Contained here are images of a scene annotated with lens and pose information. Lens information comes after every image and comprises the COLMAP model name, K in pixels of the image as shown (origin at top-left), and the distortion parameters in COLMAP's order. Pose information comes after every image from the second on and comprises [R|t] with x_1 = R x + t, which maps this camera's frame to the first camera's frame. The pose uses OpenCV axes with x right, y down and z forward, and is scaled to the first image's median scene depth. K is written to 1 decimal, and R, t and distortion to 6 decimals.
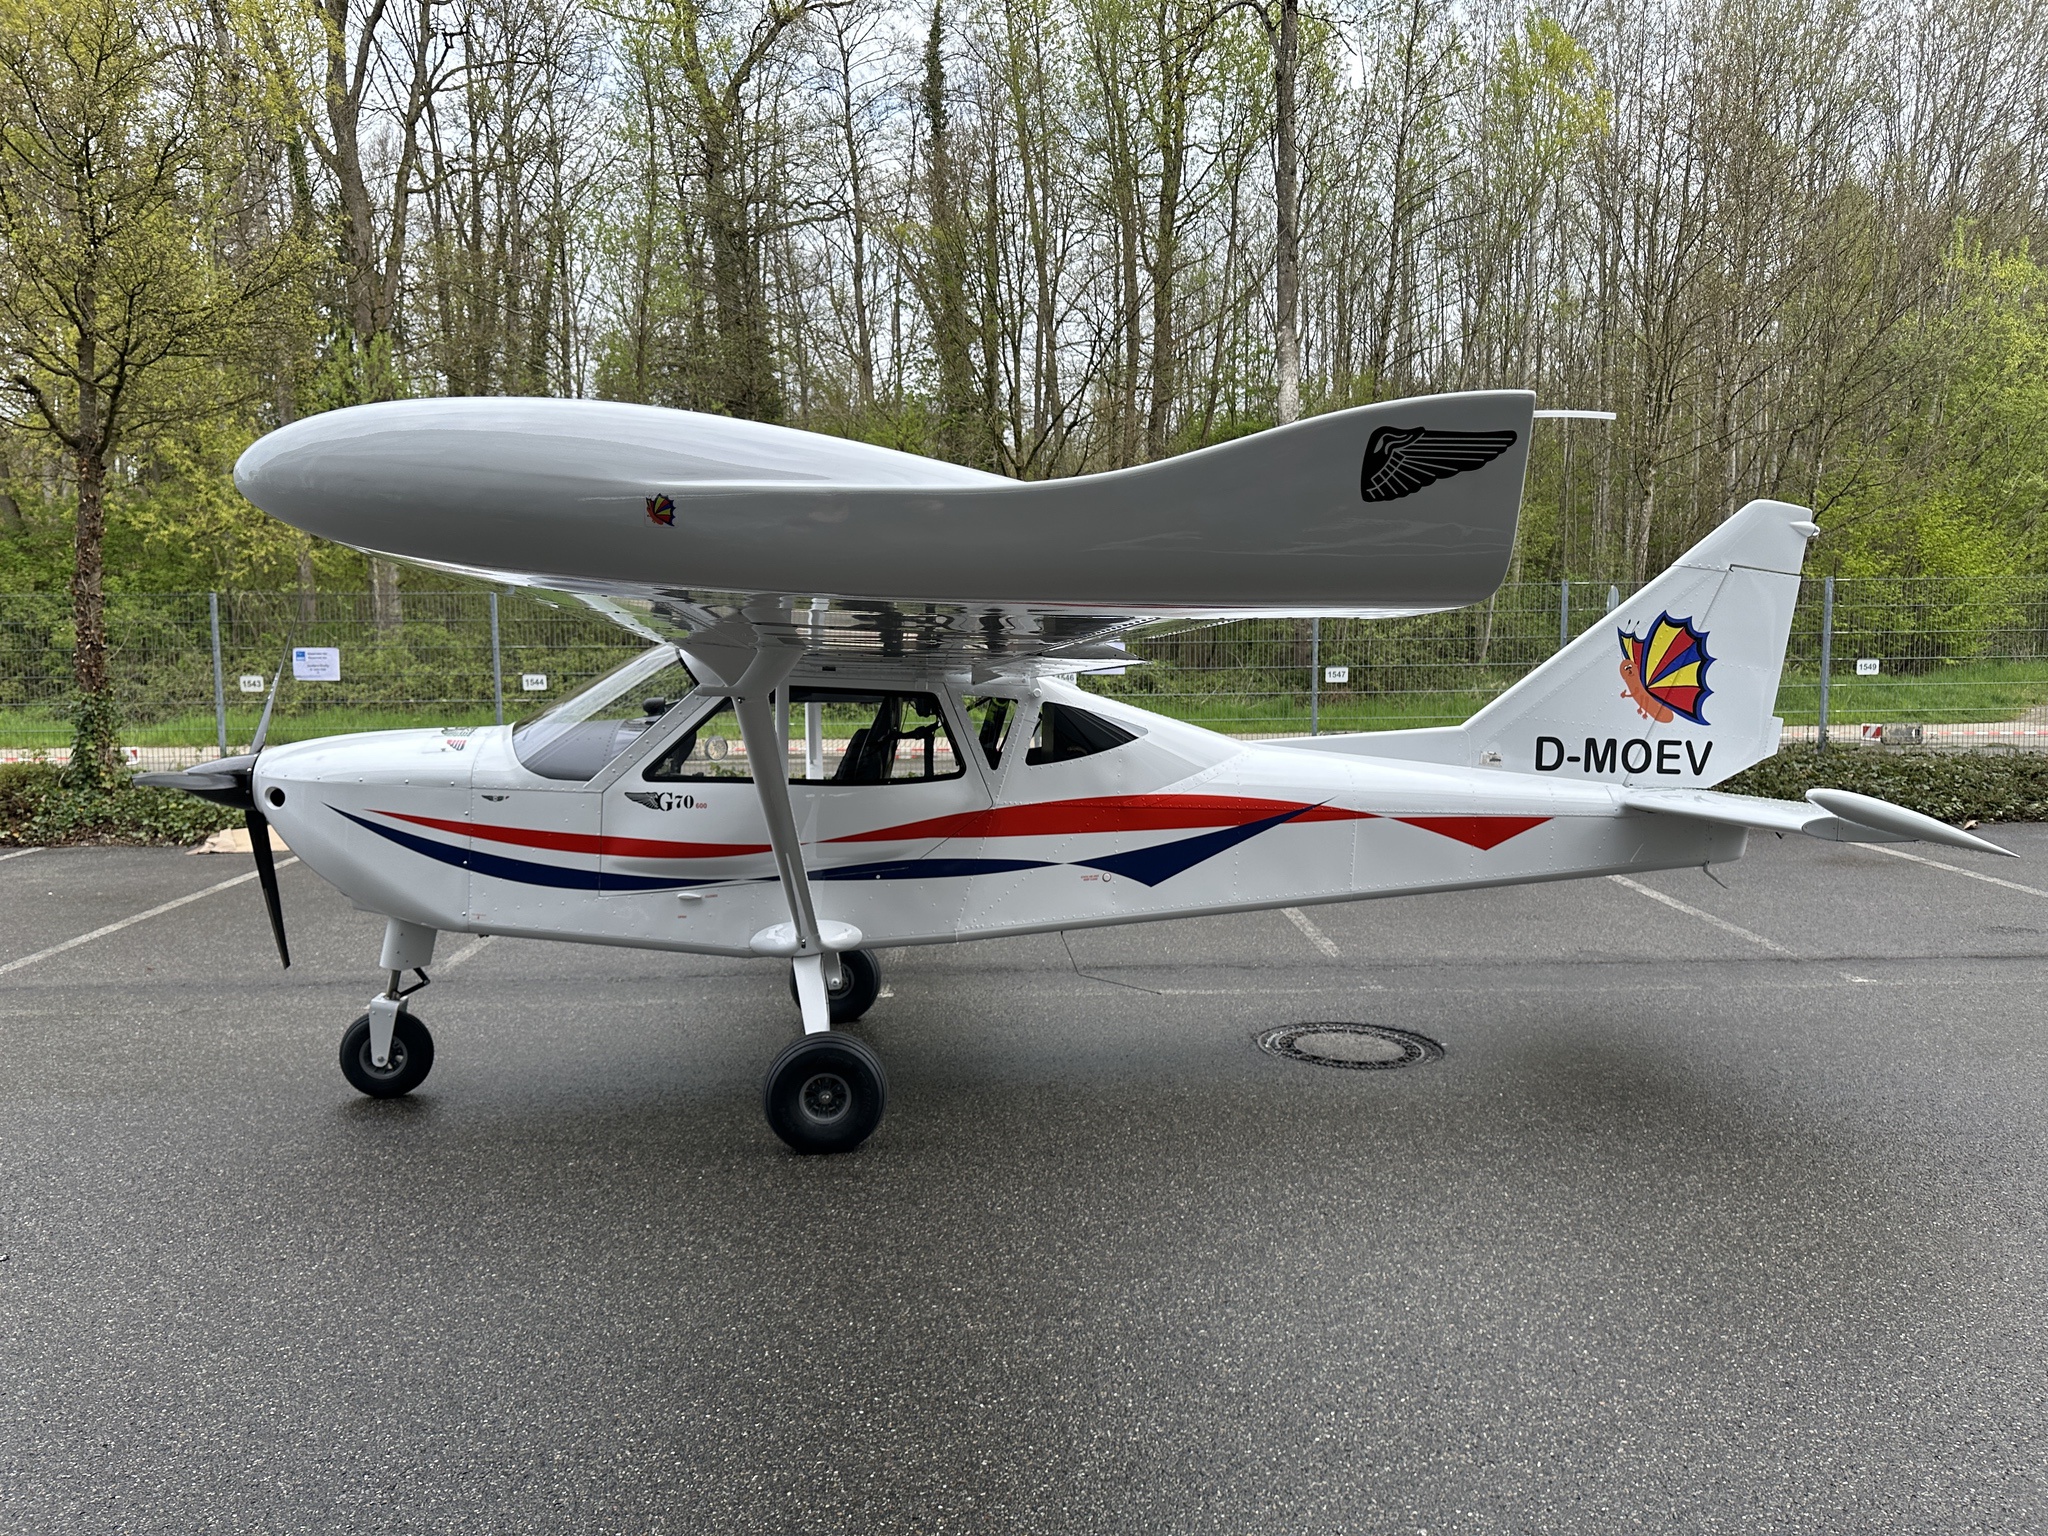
lens RADIAL K [[1444.7, 0, 1024.0], [0, 1444.7, 768.0], [0, 0, 1]] dist [0.002344, -0.025525]
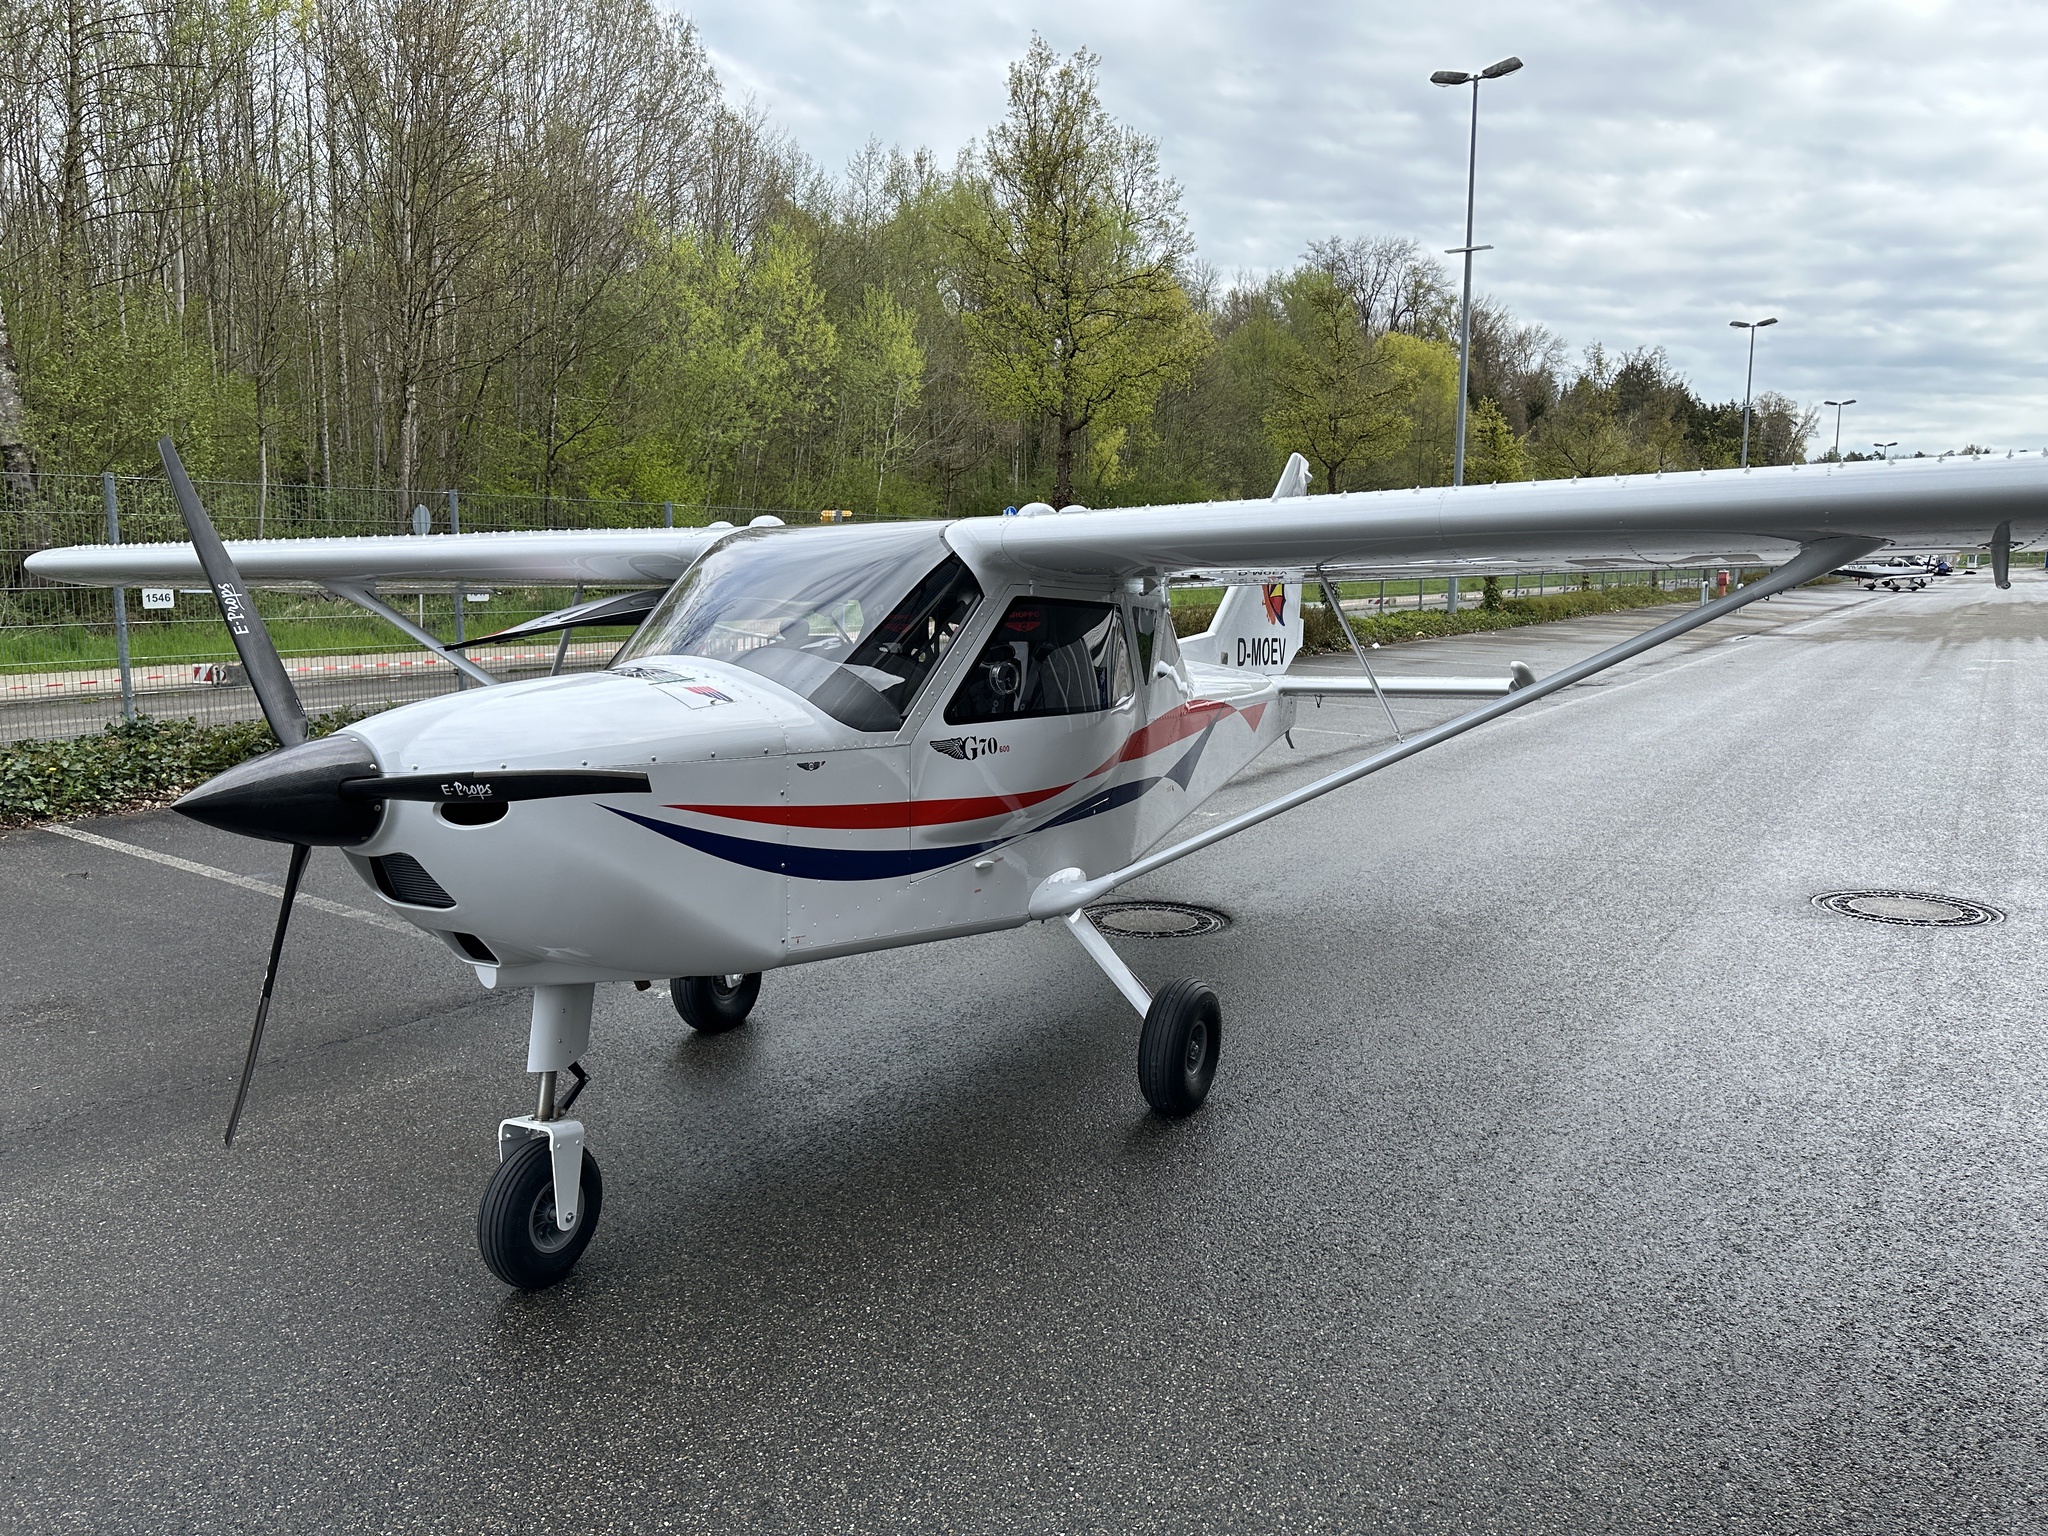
lens RADIAL K [[1444.7, 0, 1024.0], [0, 1444.7, 768.0], [0, 0, 1]] dist [0.002344, -0.025525]
pose [[0.619048, -0.102221, 0.778672, -0.836170], [0.065129, 0.994760, 0.078809, -0.025517], [-0.782648, 0.001928, 0.622462, 0.493007]]
